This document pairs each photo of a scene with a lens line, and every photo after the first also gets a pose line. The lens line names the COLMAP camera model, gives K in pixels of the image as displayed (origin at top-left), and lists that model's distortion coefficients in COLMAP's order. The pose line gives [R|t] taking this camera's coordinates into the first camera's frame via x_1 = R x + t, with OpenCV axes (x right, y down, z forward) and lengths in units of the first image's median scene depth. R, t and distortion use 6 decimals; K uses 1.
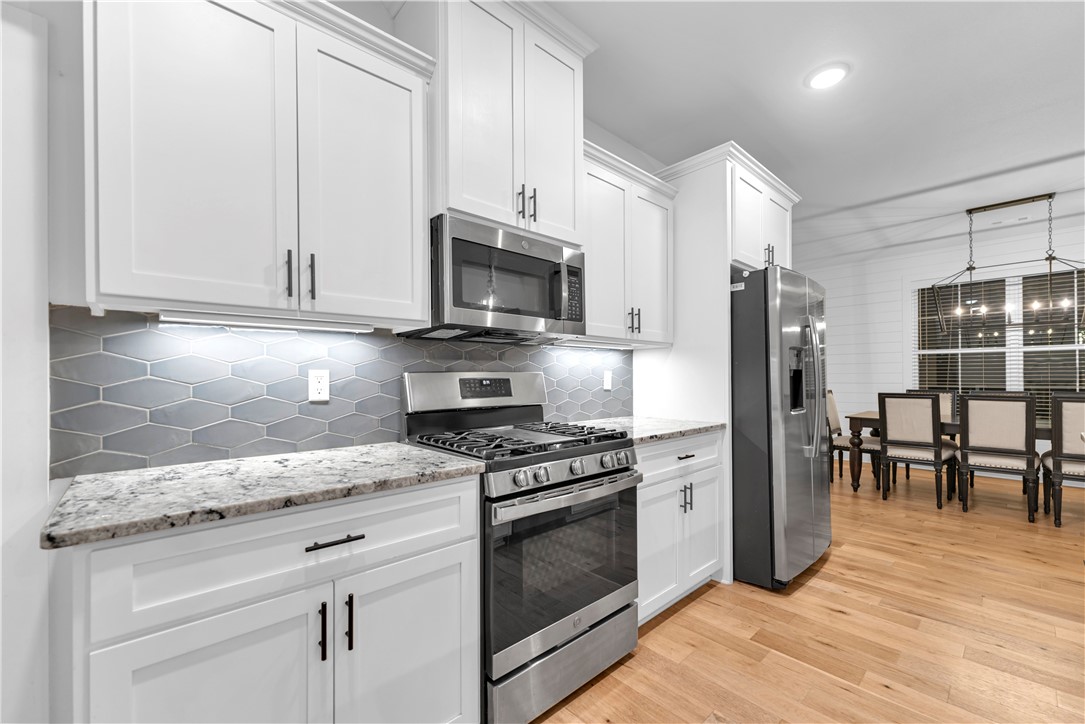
lens RADIAL K [[440.4, 0, 540.0], [0, 440.4, 374.9], [0, 0, 1]] dist [-0.000527, -0.000349]
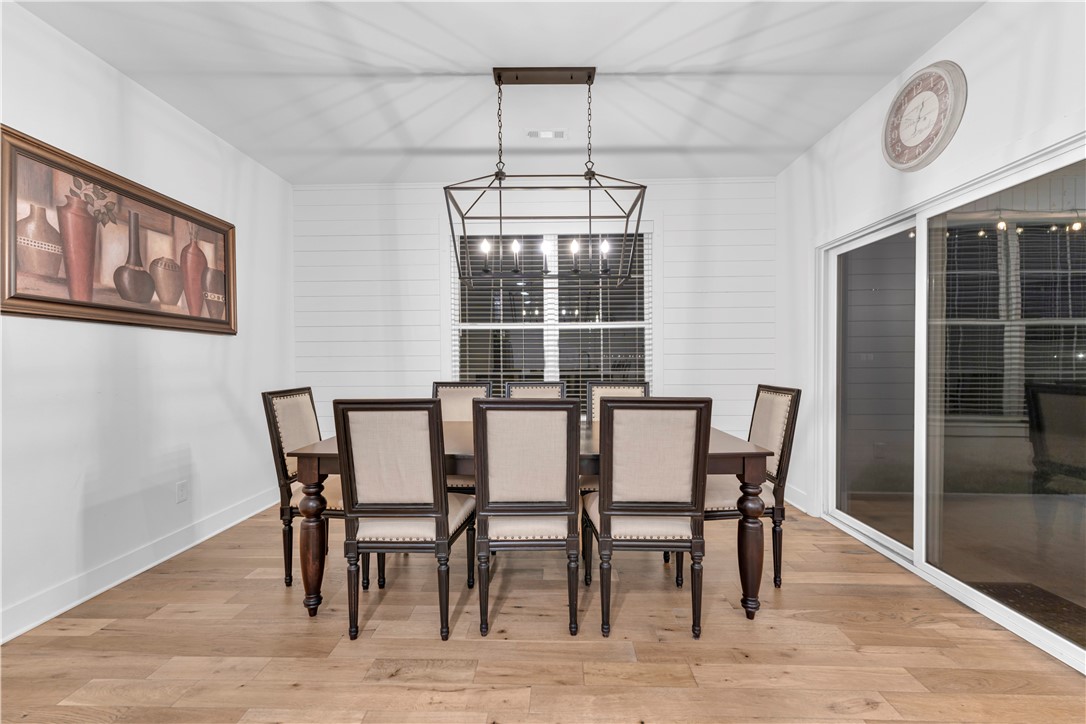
lens RADIAL K [[470.8, 0, 543.0], [0, 470.8, 362.0], [0, 0, 1]] dist [-0.000023, -0.000052]
pose [[0.692427, -0.006599, 0.721458, 0.489794], [0.002032, 0.999972, 0.007196, 0.000845], [-0.721485, -0.003516, 0.692421, 0.454550]]
